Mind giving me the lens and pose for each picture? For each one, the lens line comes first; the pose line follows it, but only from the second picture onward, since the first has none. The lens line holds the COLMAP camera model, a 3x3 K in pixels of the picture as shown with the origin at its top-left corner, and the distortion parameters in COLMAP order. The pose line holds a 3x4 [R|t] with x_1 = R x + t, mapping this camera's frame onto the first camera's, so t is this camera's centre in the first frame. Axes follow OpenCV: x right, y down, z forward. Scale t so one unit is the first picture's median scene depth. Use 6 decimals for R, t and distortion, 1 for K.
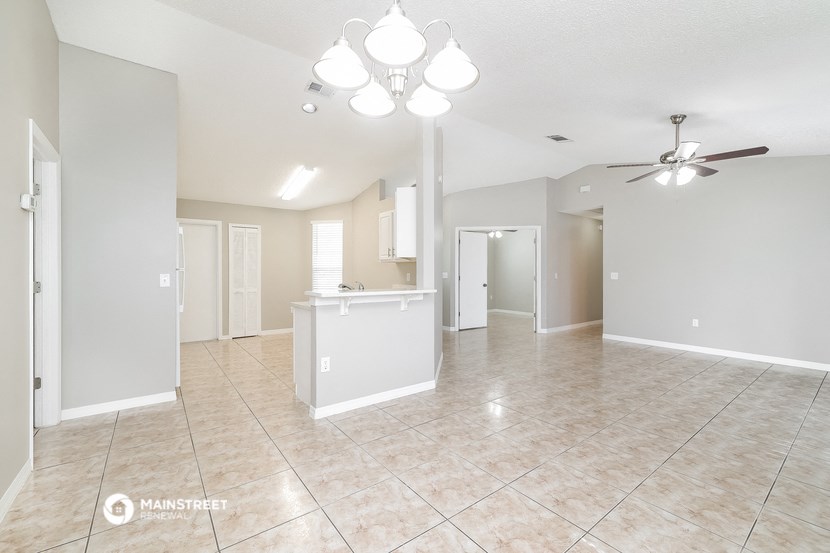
lens RADIAL K [[348.5, 0, 418.8], [0, 348.5, 293.2], [0, 0, 1]] dist [0.001734, 0.000042]
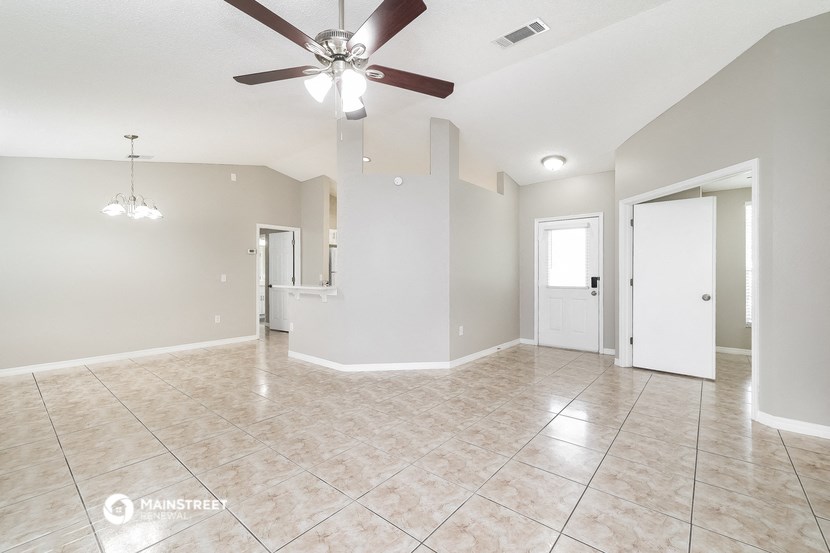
lens RADIAL K [[353.5, 0, 421.8], [0, 353.5, 274.6], [0, 0, 1]] dist [0.008025, 0.000072]
pose [[0.217269, 0.001799, -0.976110, 0.990141], [-0.052556, 0.998569, -0.009858, -0.045707], [0.974696, 0.053442, 0.217052, 0.759496]]
